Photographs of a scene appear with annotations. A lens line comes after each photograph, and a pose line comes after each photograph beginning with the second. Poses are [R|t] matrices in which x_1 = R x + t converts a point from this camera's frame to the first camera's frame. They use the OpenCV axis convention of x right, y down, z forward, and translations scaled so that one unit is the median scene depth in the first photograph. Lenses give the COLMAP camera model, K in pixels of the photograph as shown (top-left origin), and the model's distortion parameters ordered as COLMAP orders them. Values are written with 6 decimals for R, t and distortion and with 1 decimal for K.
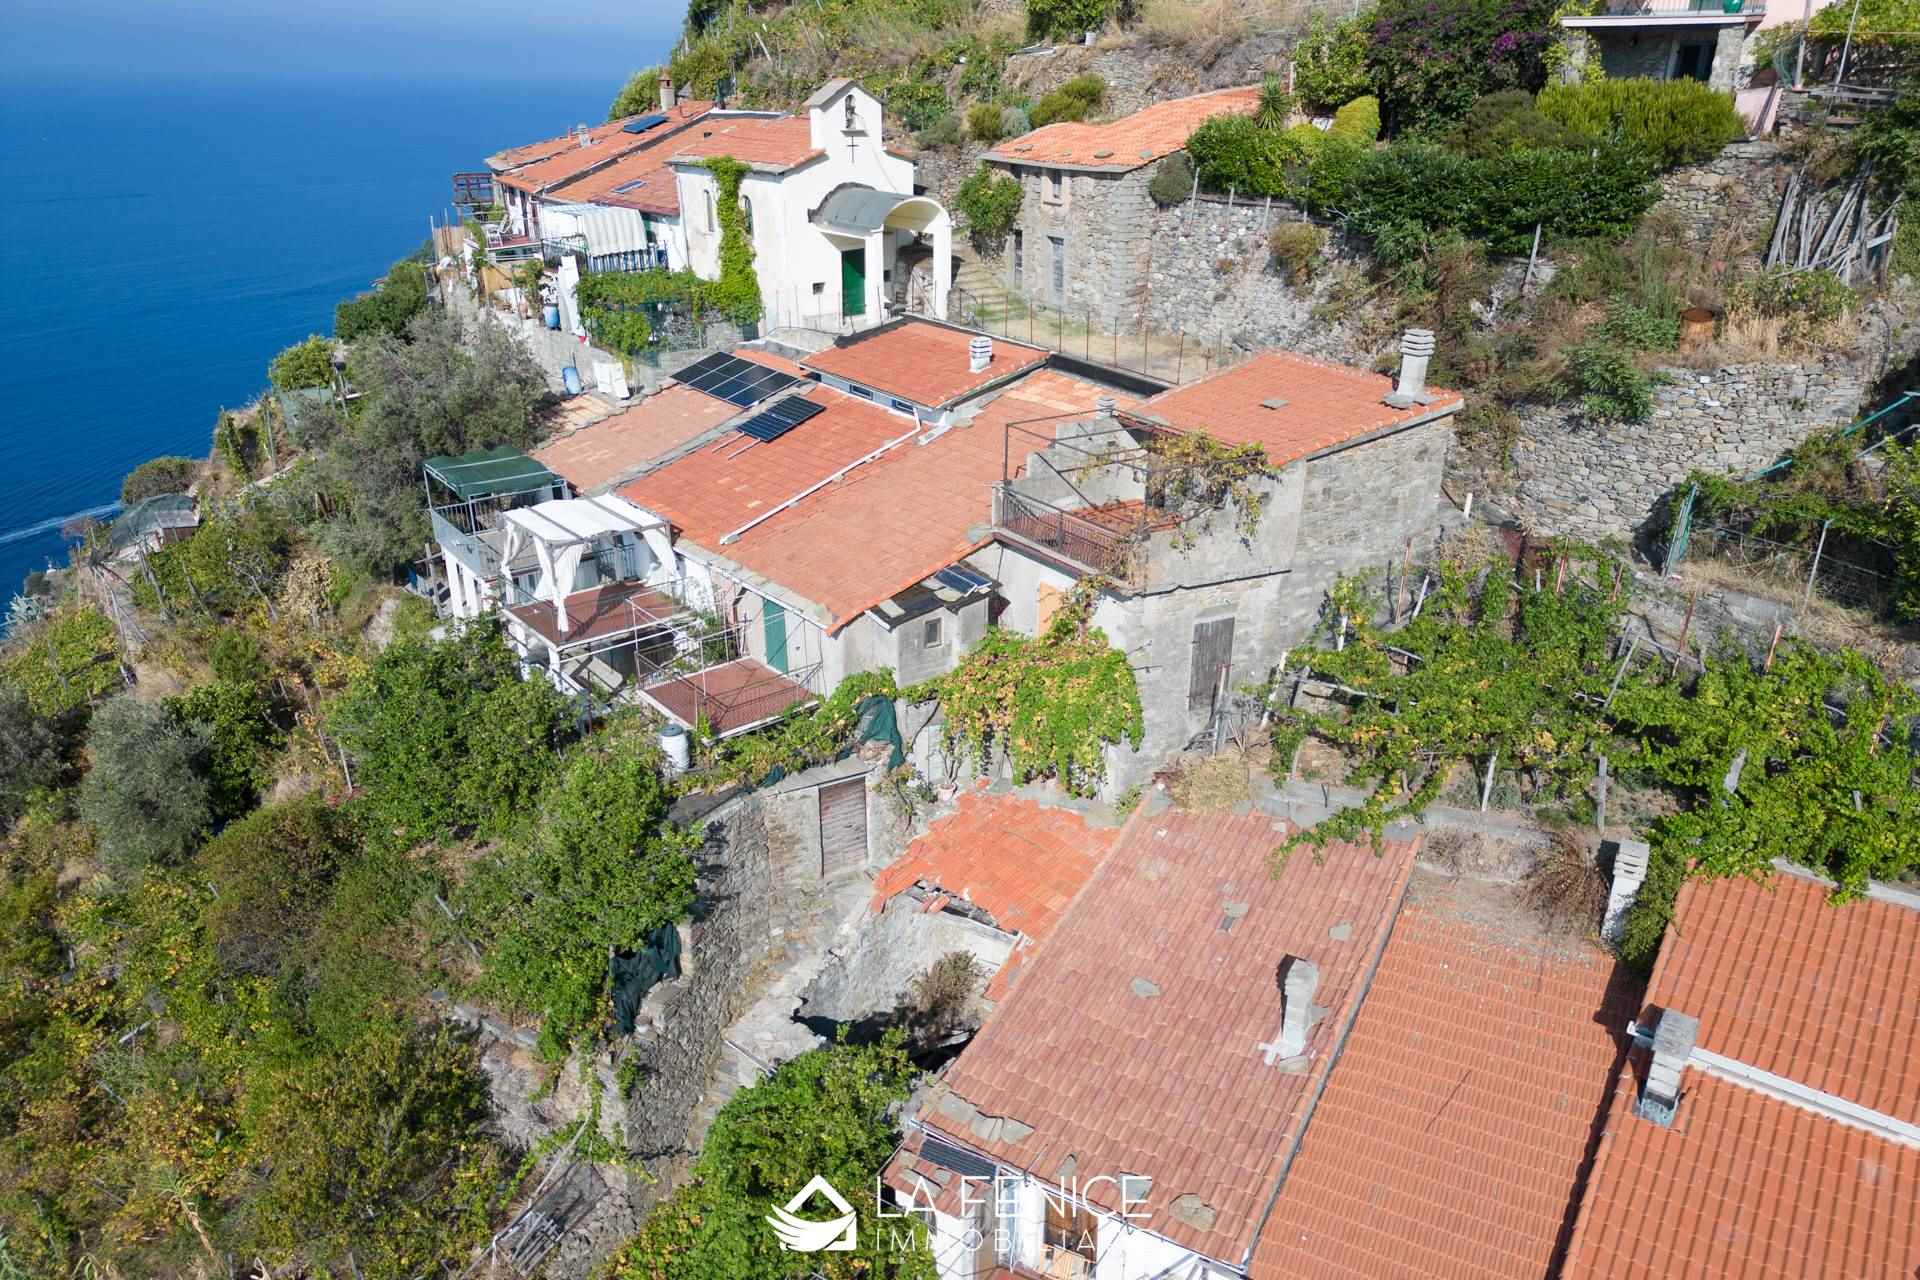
lens RADIAL K [[1343.7, 0, 956.9], [0, 1343.7, 657.9], [0, 0, 1]] dist [0.086194, -0.078207]
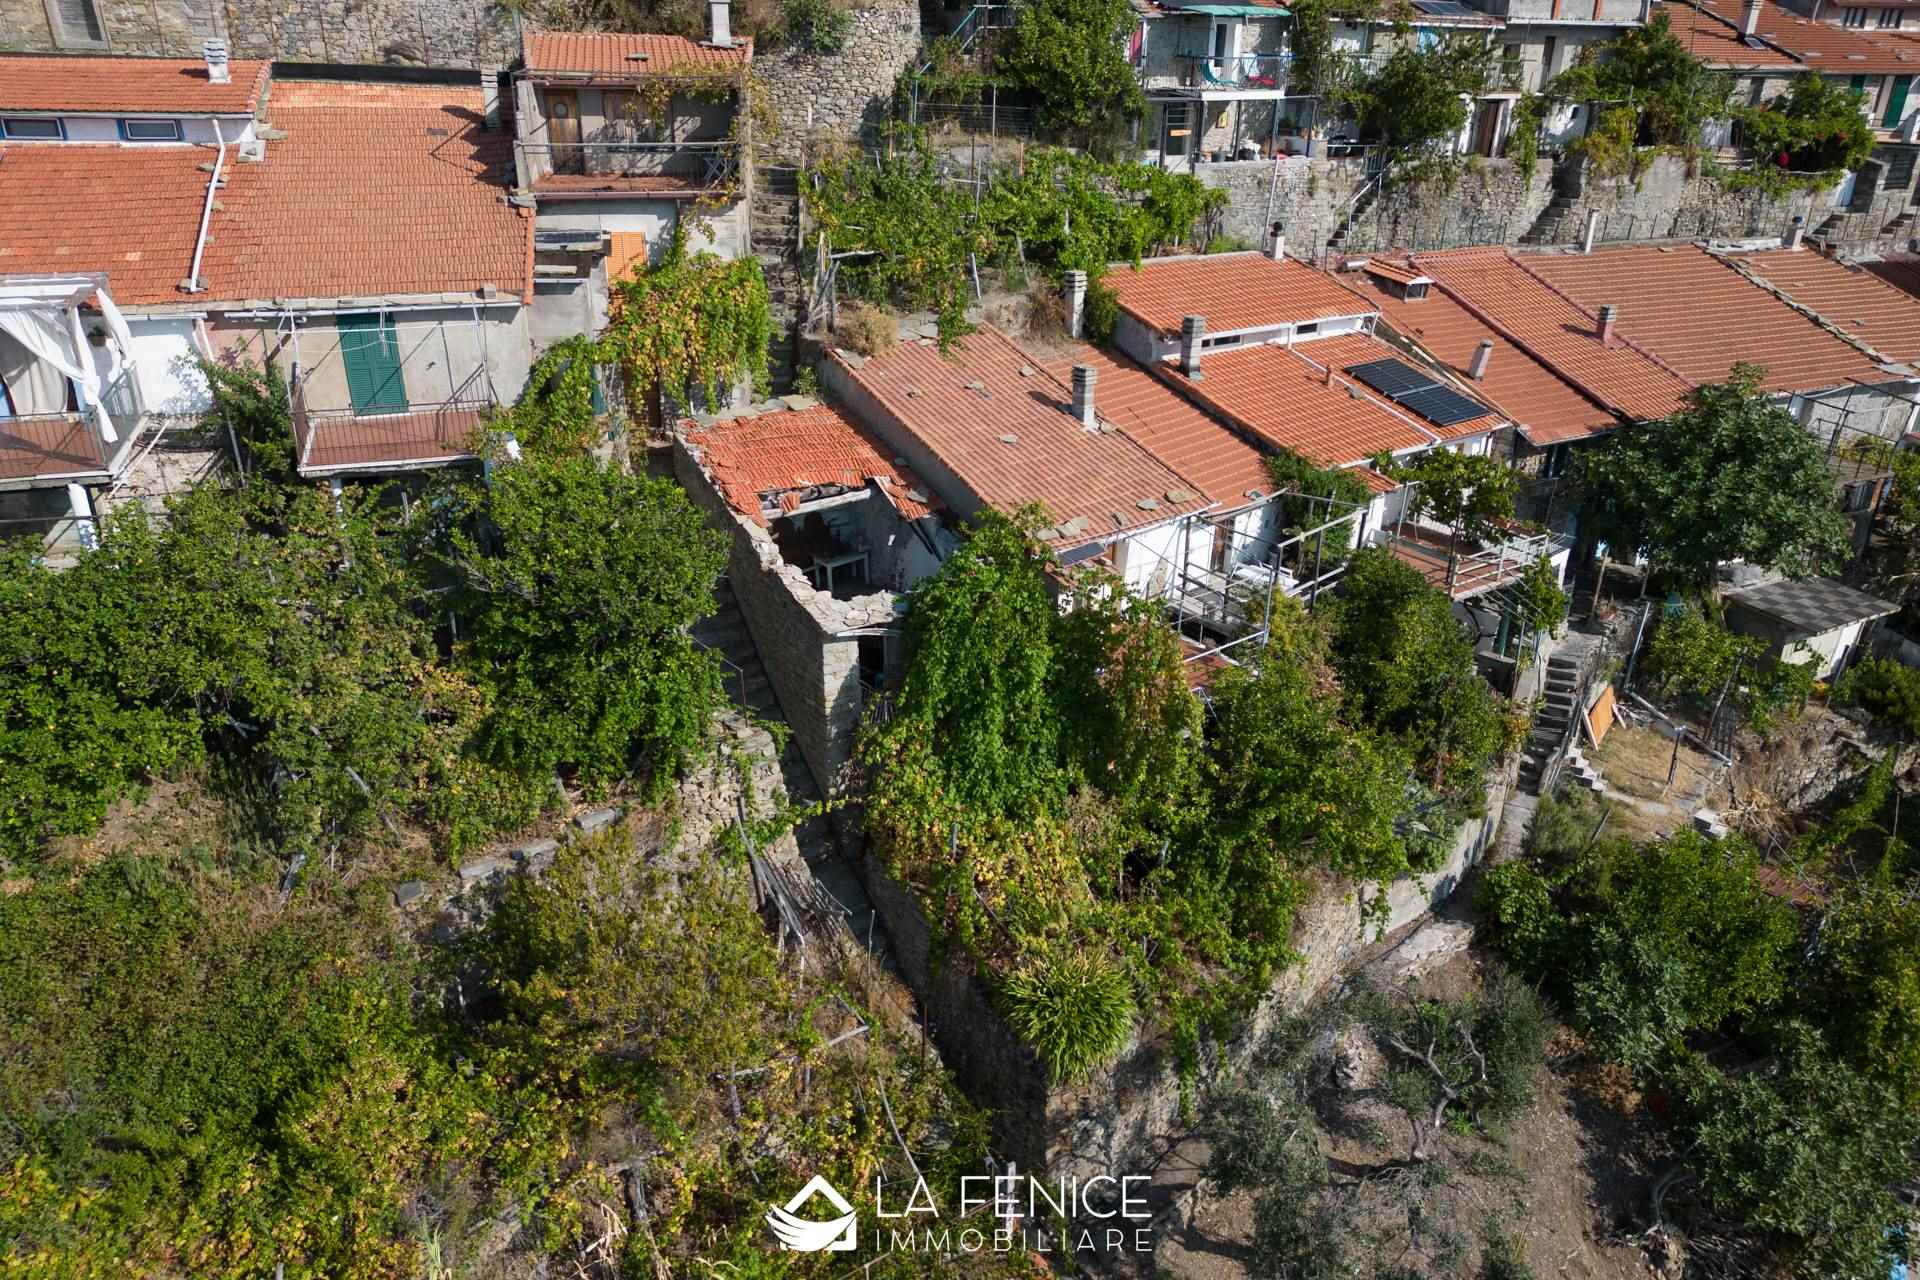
lens RADIAL K [[1340.3, 0, 957.7], [0, 1340.3, 641.2], [0, 0, 1]] dist [0.080798, -0.077261]
pose [[0.329404, -0.381336, 0.863757, -0.828148], [0.370353, 0.893685, 0.253310, 0.055470], [-0.868523, 0.236454, 0.435612, 0.400776]]
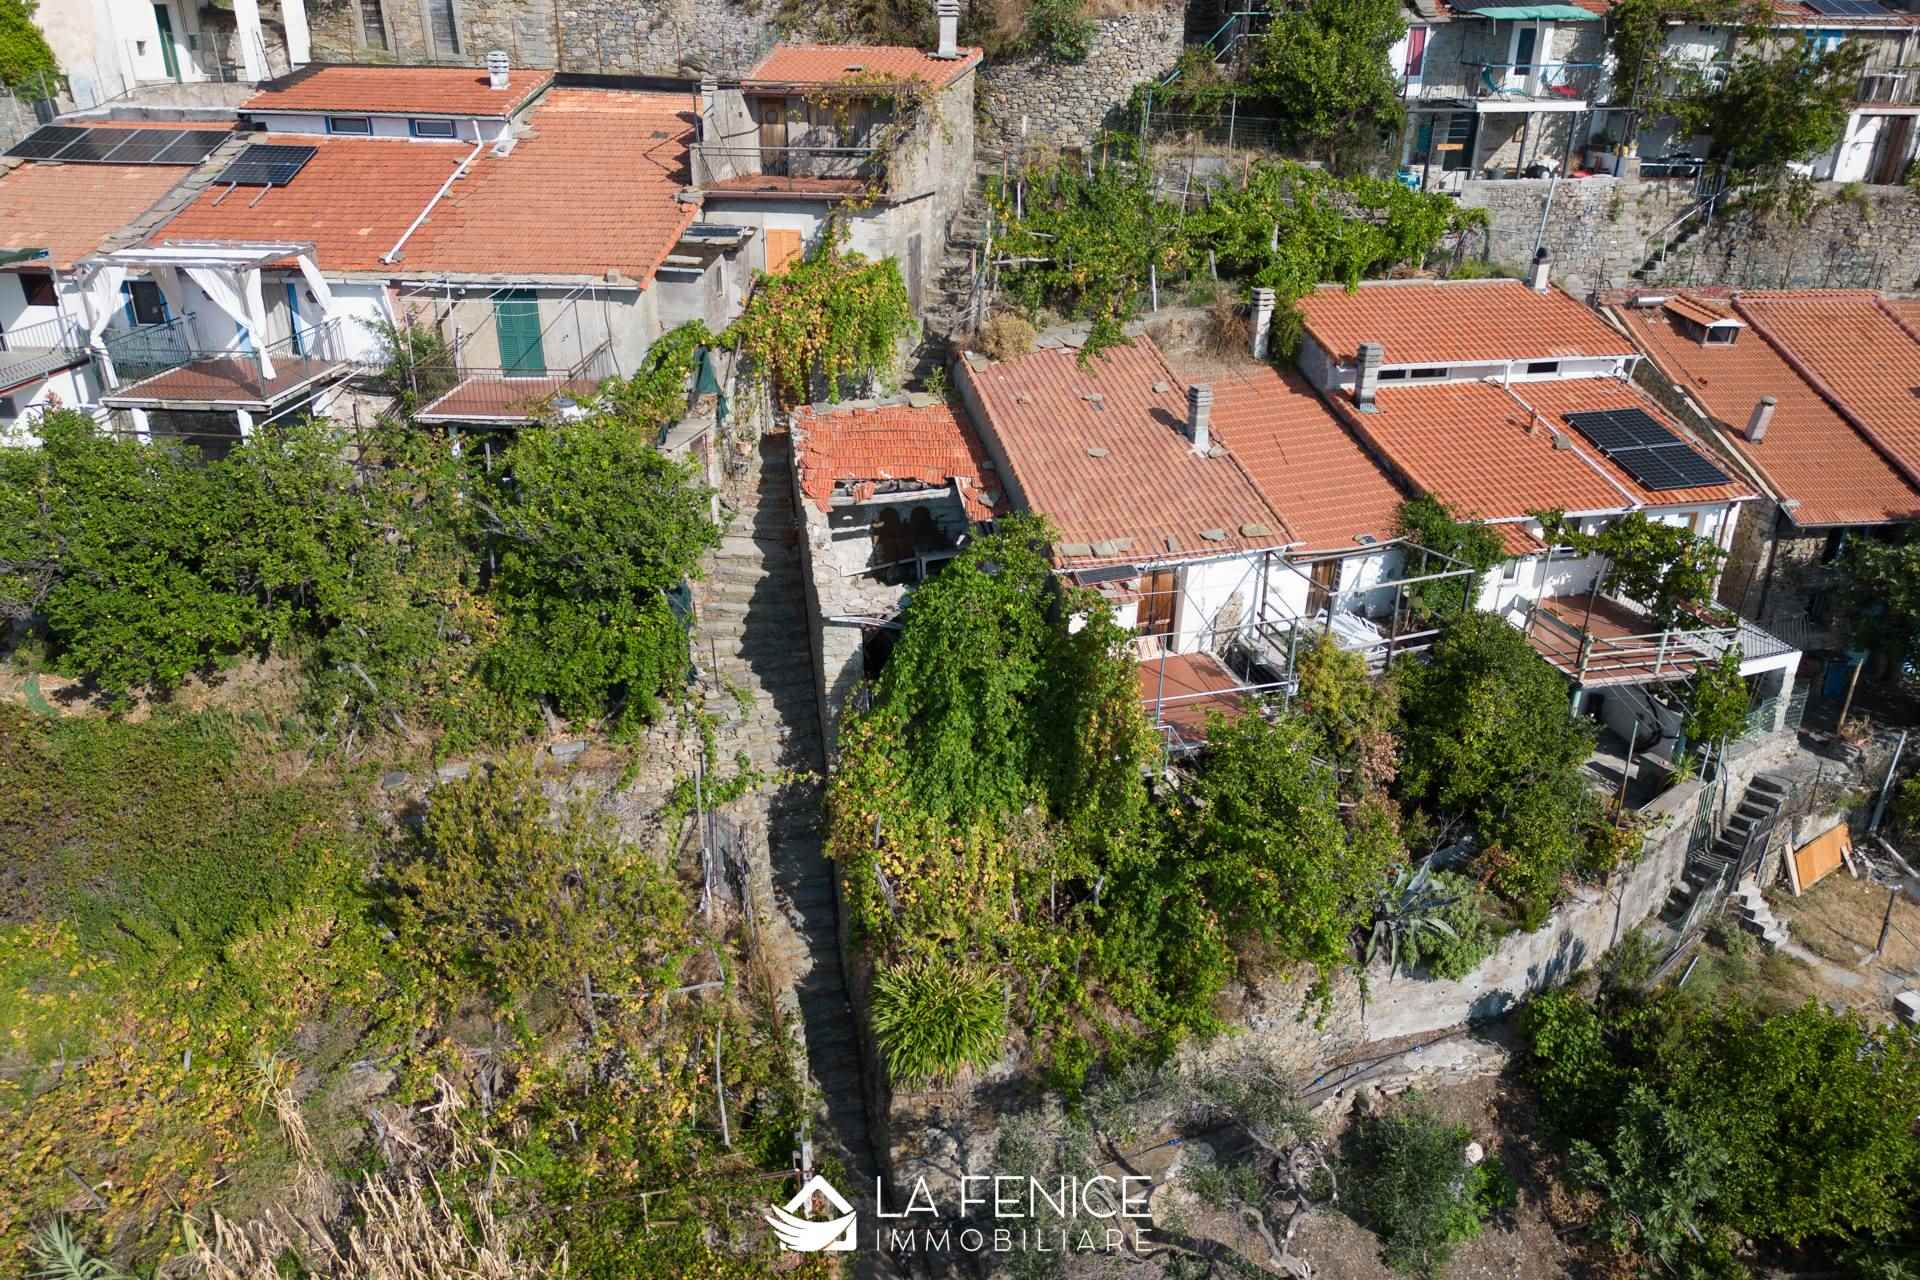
lens RADIAL K [[1340.3, 0, 957.7], [0, 1340.3, 641.2], [0, 0, 1]] dist [0.080798, -0.077261]
pose [[0.651847, -0.304496, 0.694534, -0.689708], [0.299641, 0.944741, 0.132967, 0.156699], [-0.696643, 0.121437, 0.707066, 0.157821]]
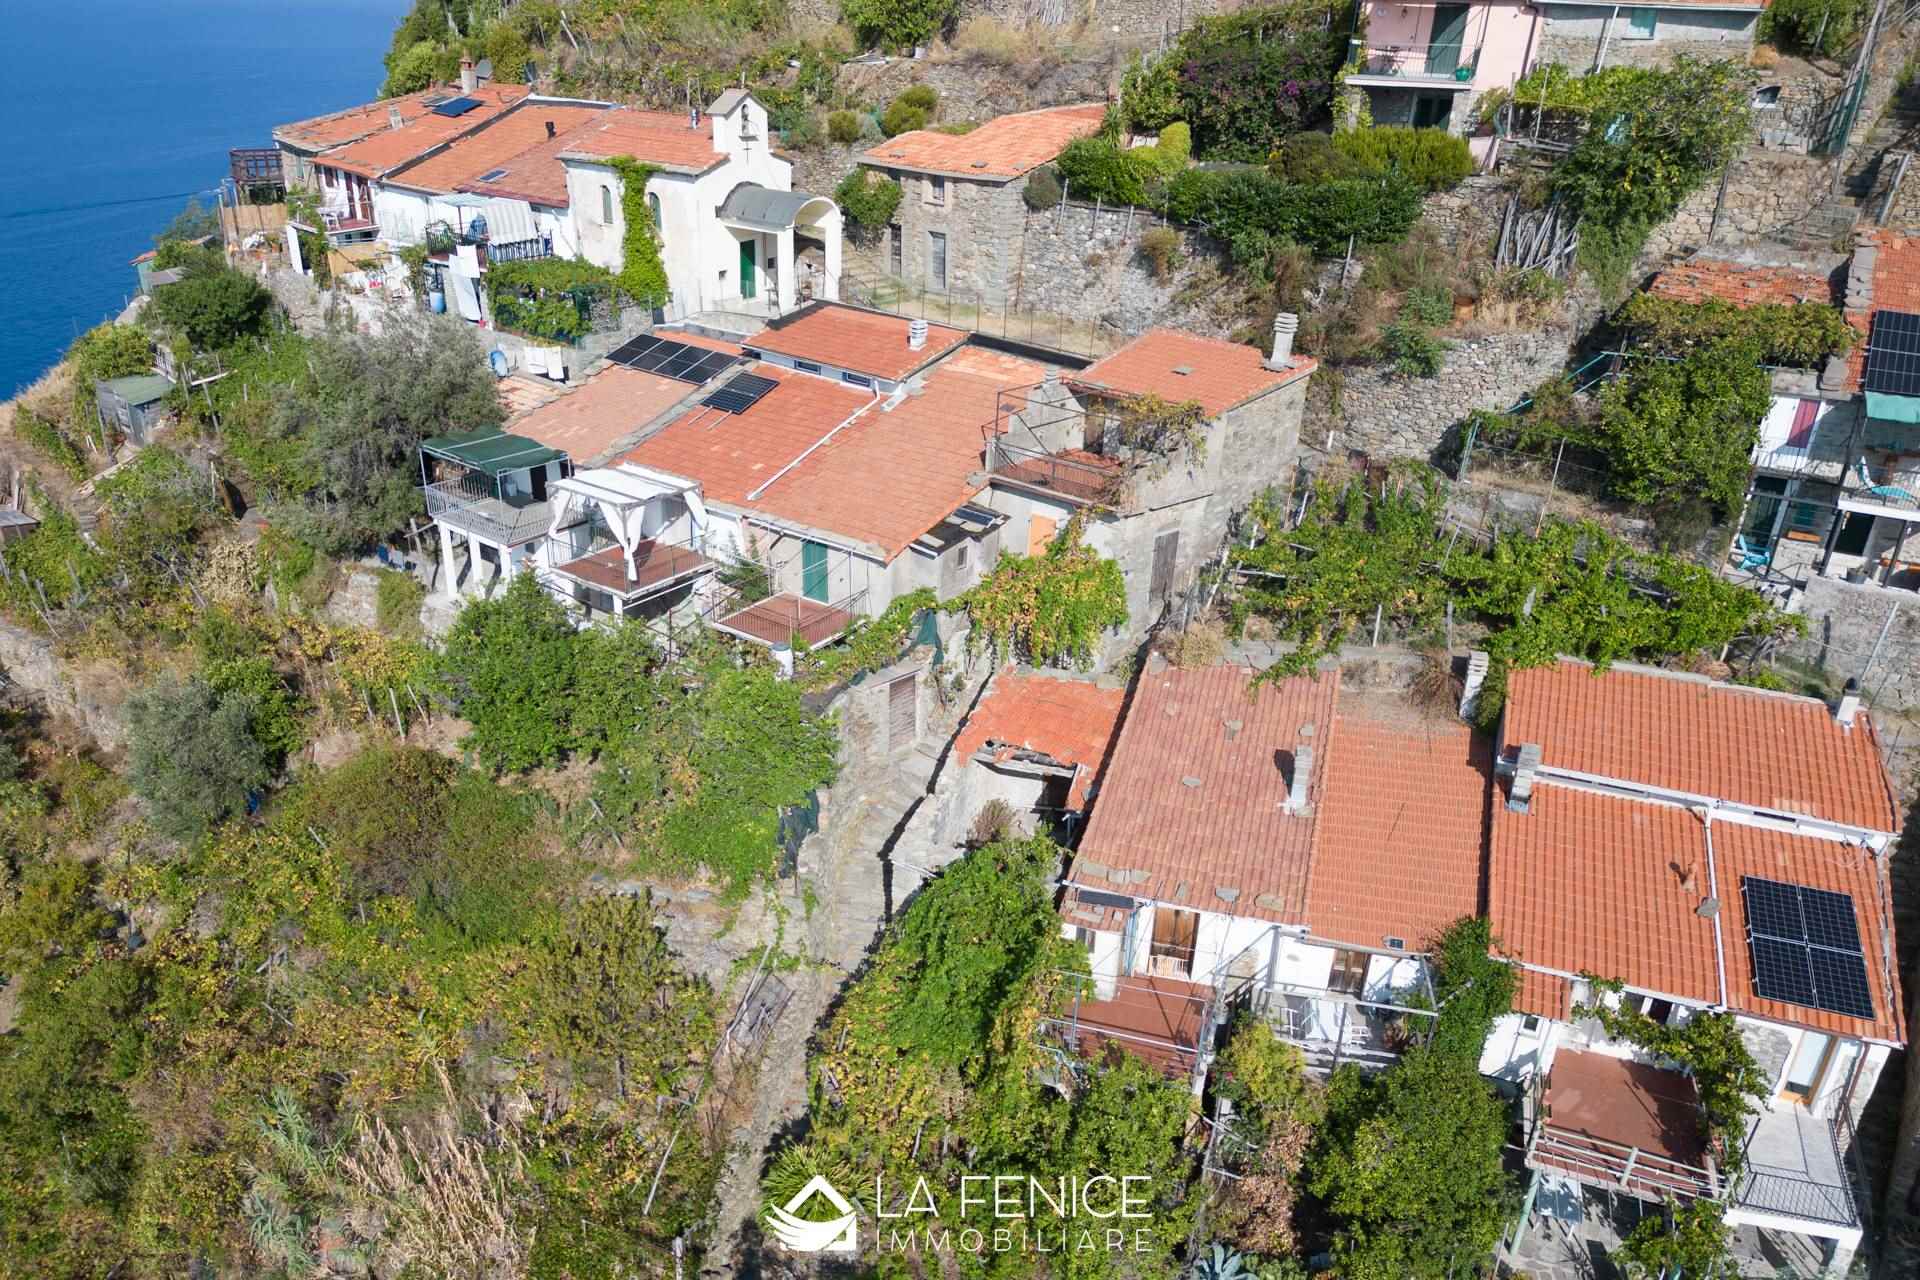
lens RADIAL K [[1384.3, 0, 953.9], [0, 1384.3, 694.8], [0, 0, 1]] dist [0.090182, -0.094504]
pose [[0.960612, -0.090766, 0.262653, -0.376779], [0.078001, 0.995227, 0.058649, 0.033299], [-0.266723, -0.035852, 0.963106, -0.281608]]
